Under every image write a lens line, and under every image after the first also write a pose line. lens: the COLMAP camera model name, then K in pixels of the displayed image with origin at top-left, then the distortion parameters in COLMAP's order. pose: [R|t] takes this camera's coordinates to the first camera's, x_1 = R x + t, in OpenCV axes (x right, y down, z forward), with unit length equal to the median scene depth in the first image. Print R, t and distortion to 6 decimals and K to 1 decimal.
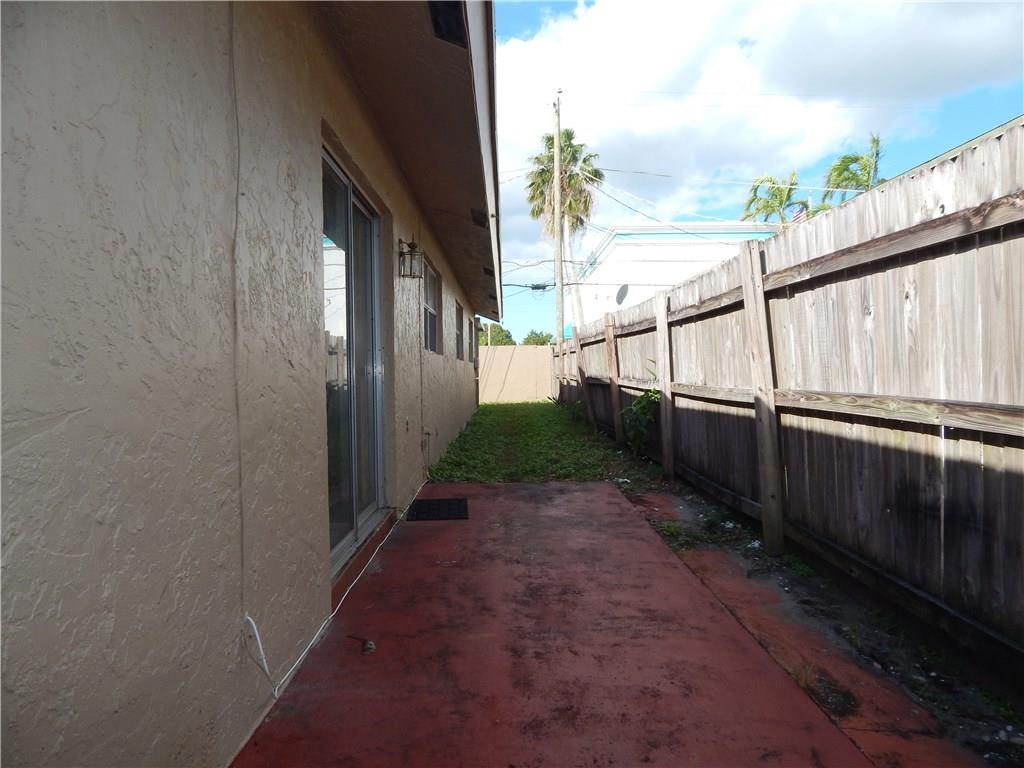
lens RADIAL K [[676.8, 0, 513.4], [0, 676.8, 374.1], [0, 0, 1]] dist [0.004815, -0.011486]
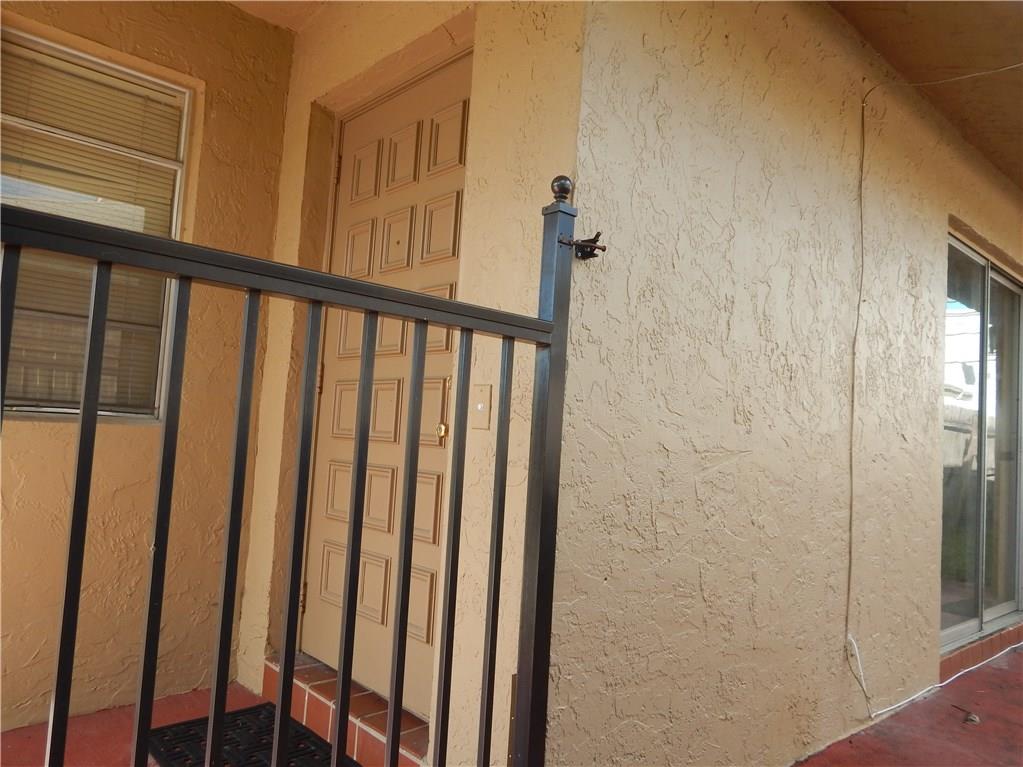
lens RADIAL K [[740.8, 0, 515.6], [0, 740.8, 378.8], [0, 0, 1]] dist [0.005460, -0.007727]
pose [[0.662648, 0.006672, -0.748901, 0.197287], [-0.081140, 0.994714, -0.062933, 0.020347], [0.744523, 0.102468, 0.659686, -0.368254]]
